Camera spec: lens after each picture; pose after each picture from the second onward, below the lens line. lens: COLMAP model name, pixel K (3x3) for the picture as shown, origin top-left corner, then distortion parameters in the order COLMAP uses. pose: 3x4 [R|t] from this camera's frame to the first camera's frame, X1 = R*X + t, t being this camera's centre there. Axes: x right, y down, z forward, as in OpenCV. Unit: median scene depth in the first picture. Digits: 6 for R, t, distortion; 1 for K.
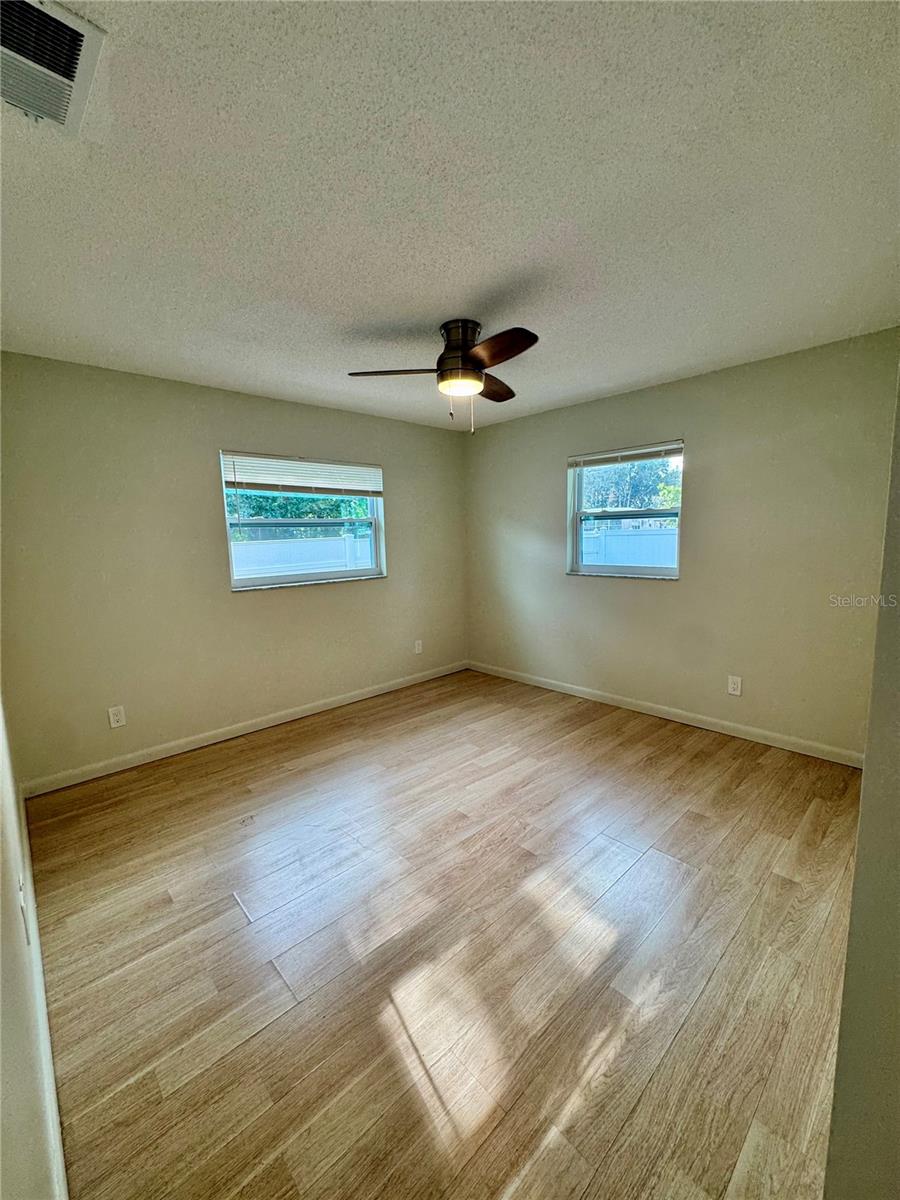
lens RADIAL K [[483.7, 0, 455.5], [0, 483.7, 600.7], [0, 0, 1]] dist [-0.001783, -0.000232]
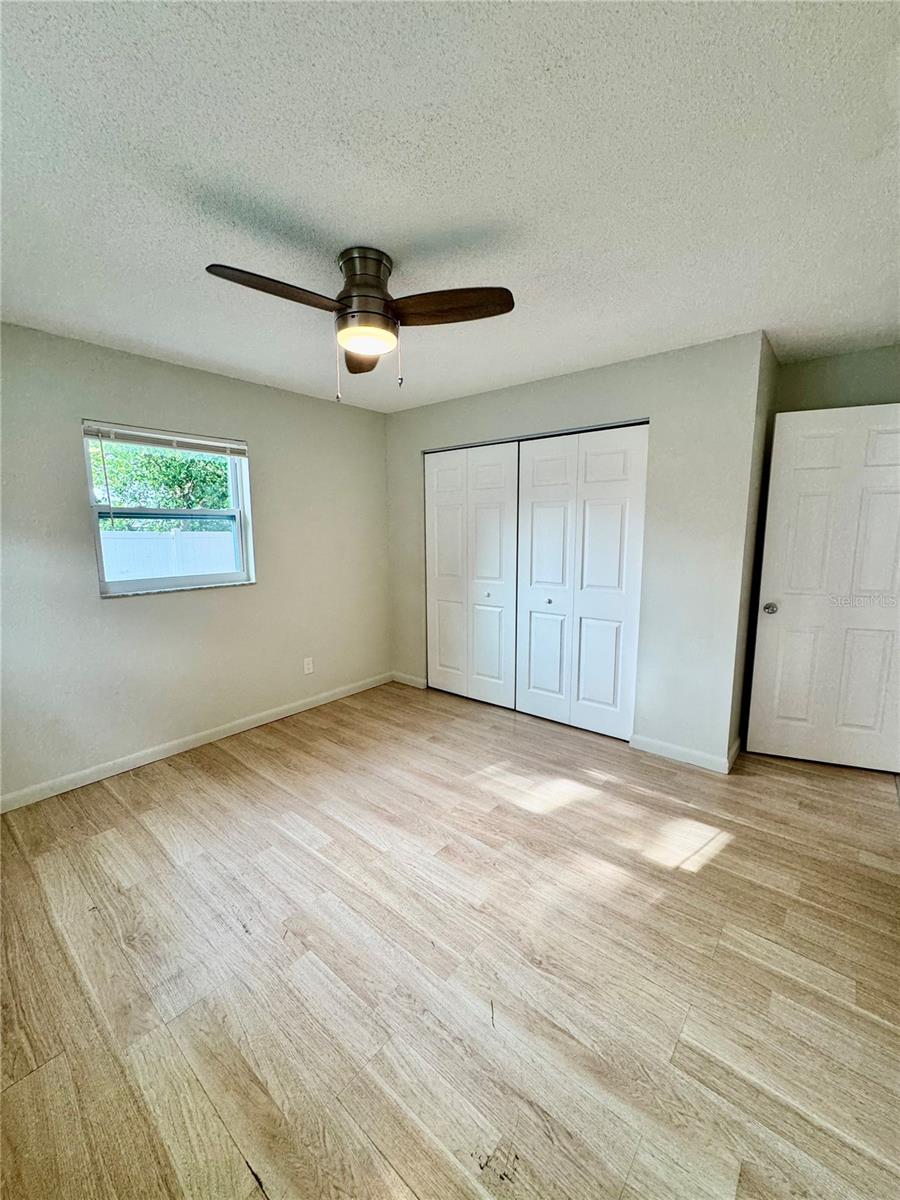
lens RADIAL K [[478.9, 0, 450.0], [0, 478.9, 600.0], [0, 0, 1]] dist [-0.002594, 0.000689]
pose [[-0.114576, -0.122234, 0.985866, -0.681434], [0.144922, 0.979728, 0.138315, -0.106606], [-0.982787, 0.158721, -0.094539, 0.858156]]
